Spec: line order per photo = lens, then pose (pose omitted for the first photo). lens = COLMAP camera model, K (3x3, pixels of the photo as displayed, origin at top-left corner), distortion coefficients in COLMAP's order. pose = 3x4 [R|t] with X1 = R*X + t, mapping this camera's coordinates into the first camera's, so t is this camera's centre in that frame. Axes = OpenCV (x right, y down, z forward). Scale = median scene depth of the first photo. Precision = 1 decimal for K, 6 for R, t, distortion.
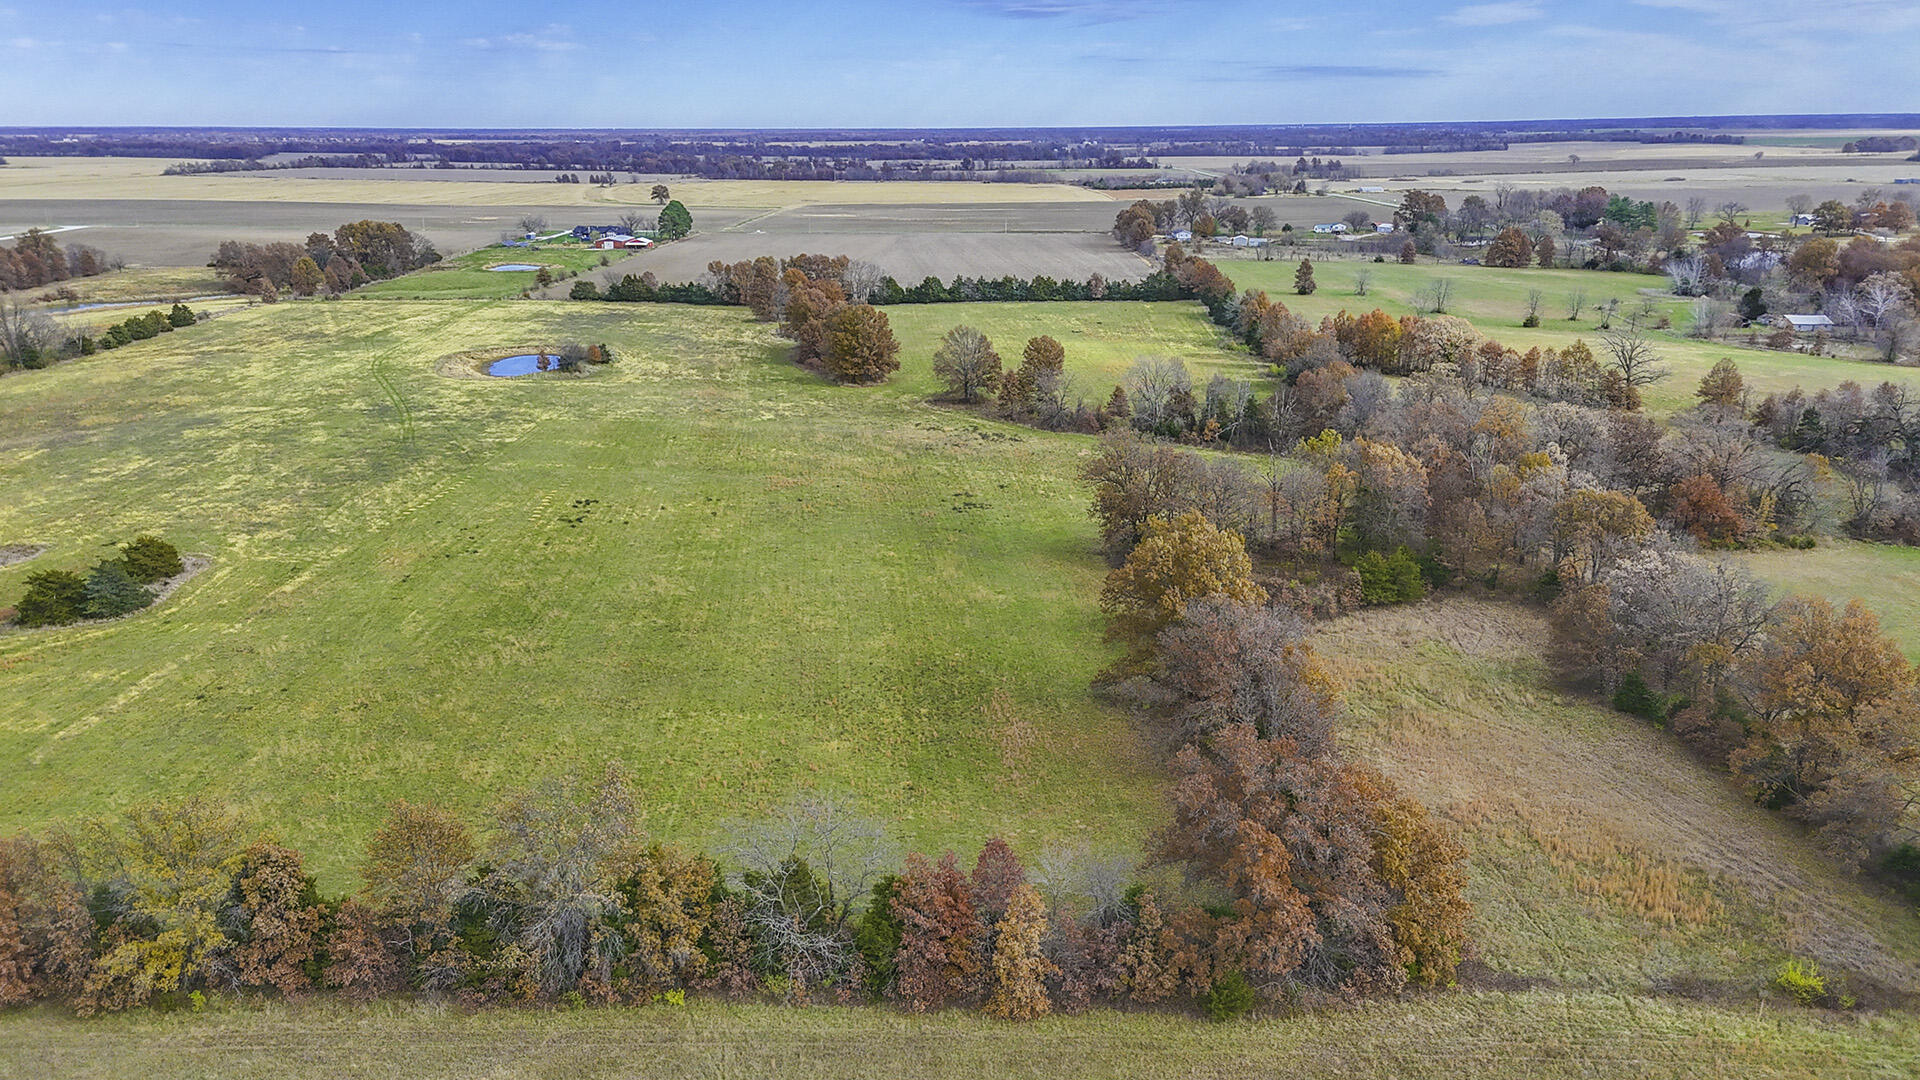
lens RADIAL K [[1430.8, 0, 972.3], [0, 1430.8, 536.4], [0, 0, 1]] dist [0.091194, -0.061939]
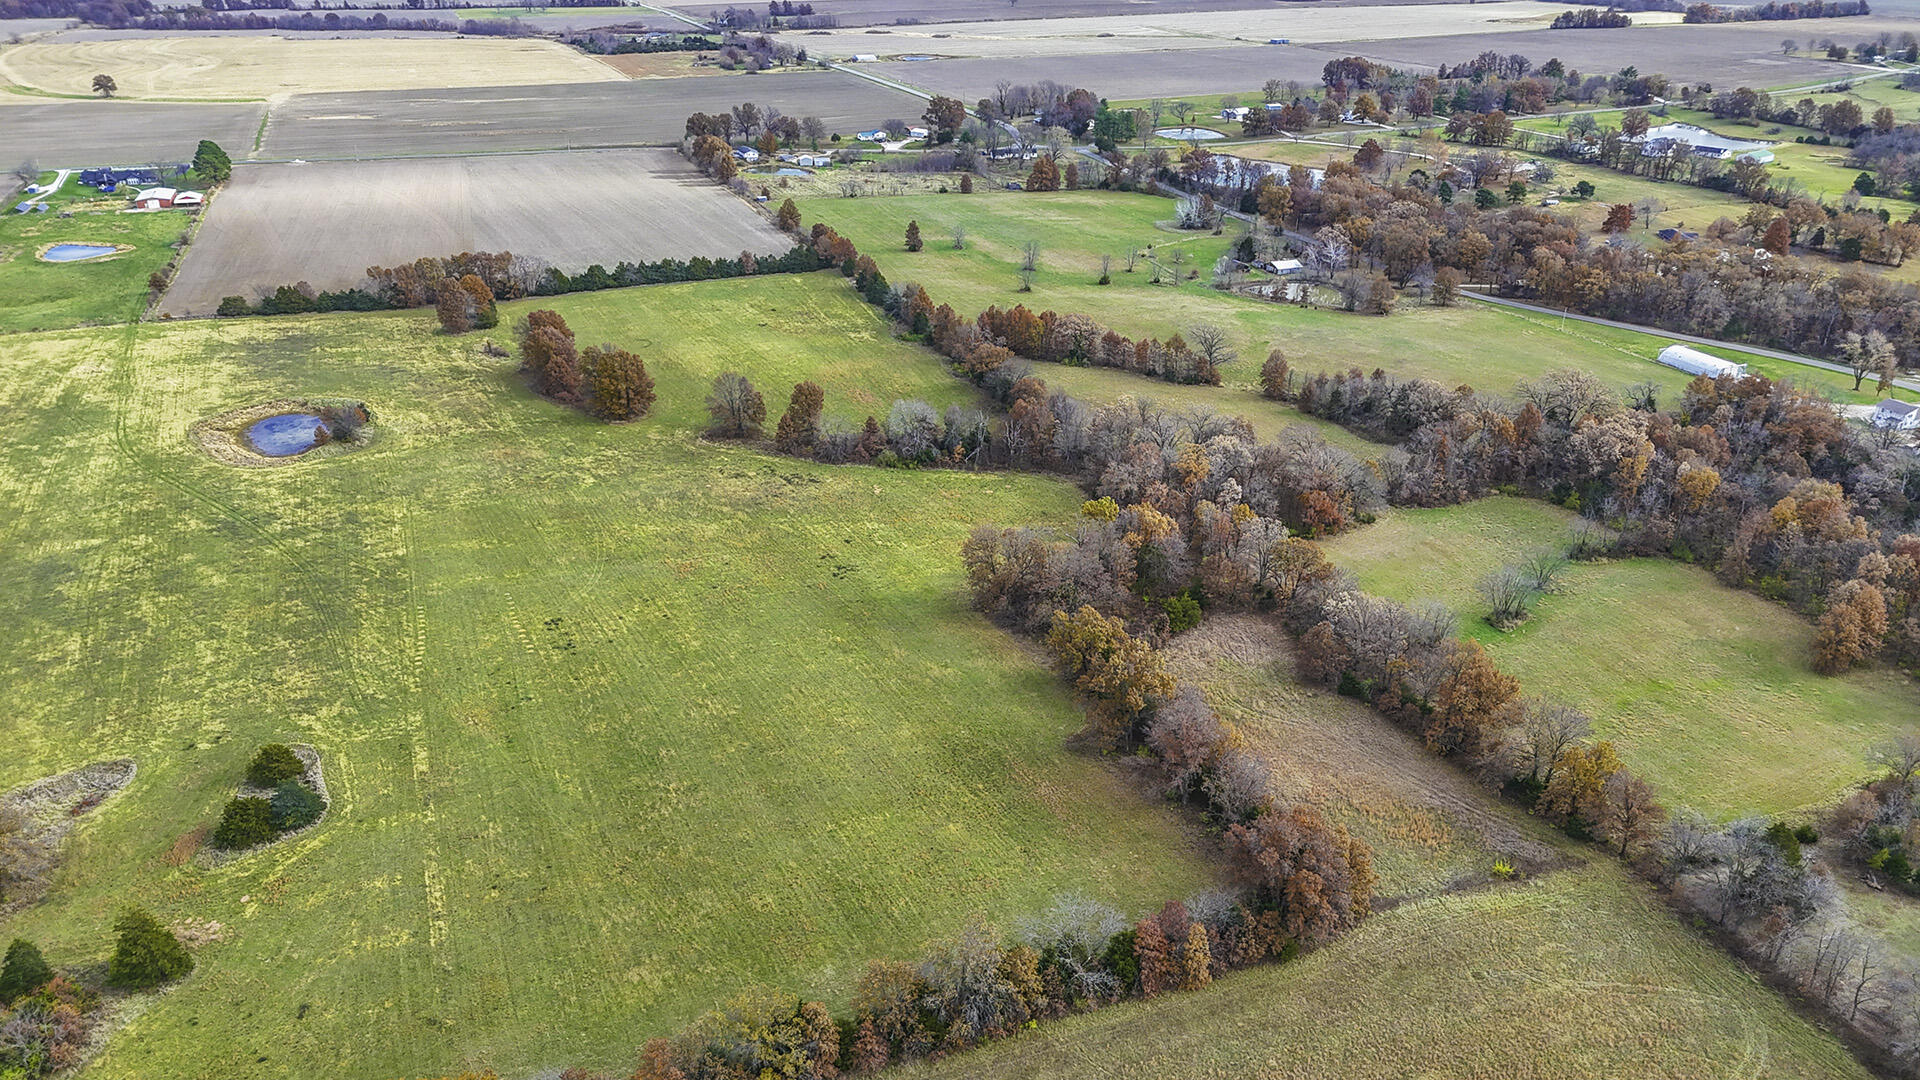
lens RADIAL K [[1430.8, 0, 972.3], [0, 1430.8, 536.4], [0, 0, 1]] dist [0.091194, -0.061939]
pose [[0.923262, -0.154343, 0.351803, -0.184718], [0.100459, 0.980879, 0.166689, -0.136420], [-0.370803, -0.118555, 0.921113, -0.135085]]
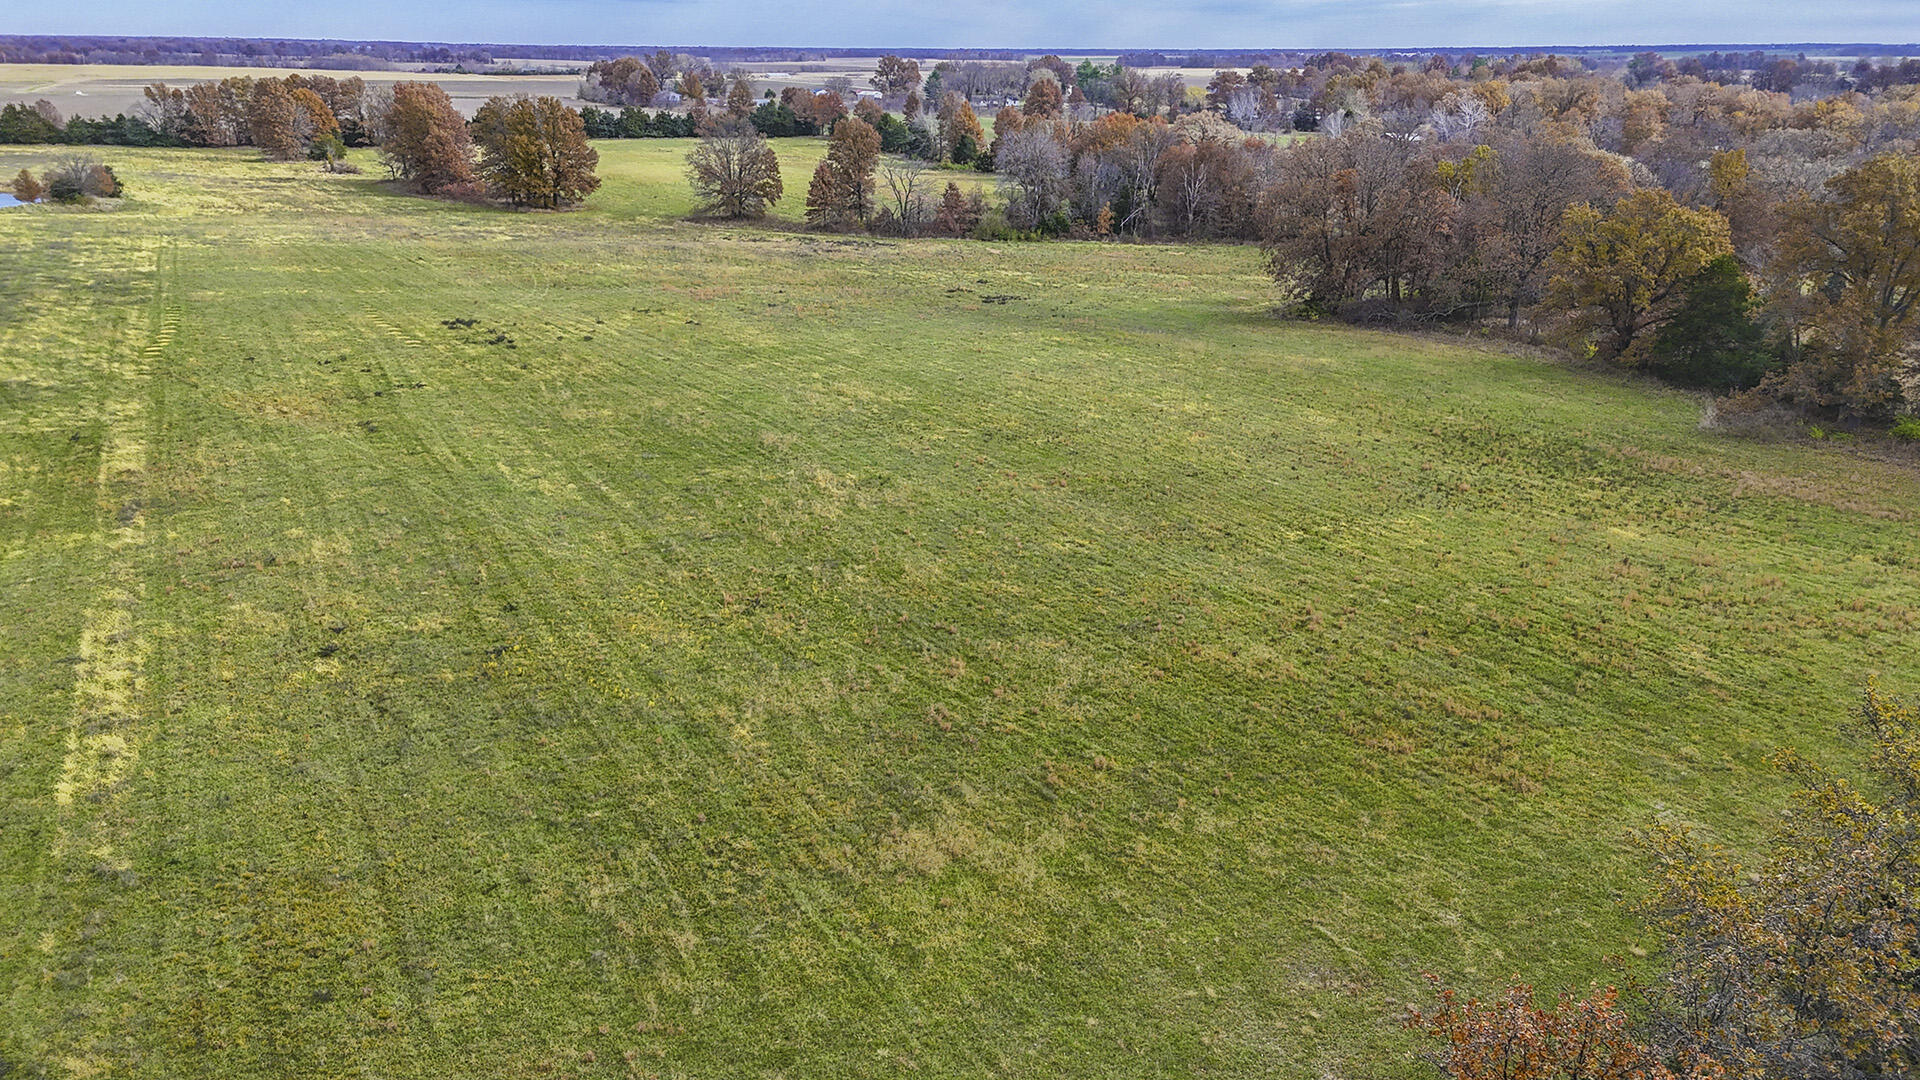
lens RADIAL K [[1430.8, 0, 972.3], [0, 1430.8, 536.4], [0, 0, 1]] dist [0.091194, -0.061939]
pose [[0.882065, -0.137859, 0.450508, -0.186398], [0.119129, 0.990420, 0.069828, 0.024283], [-0.455818, -0.007924, 0.890038, 0.189797]]
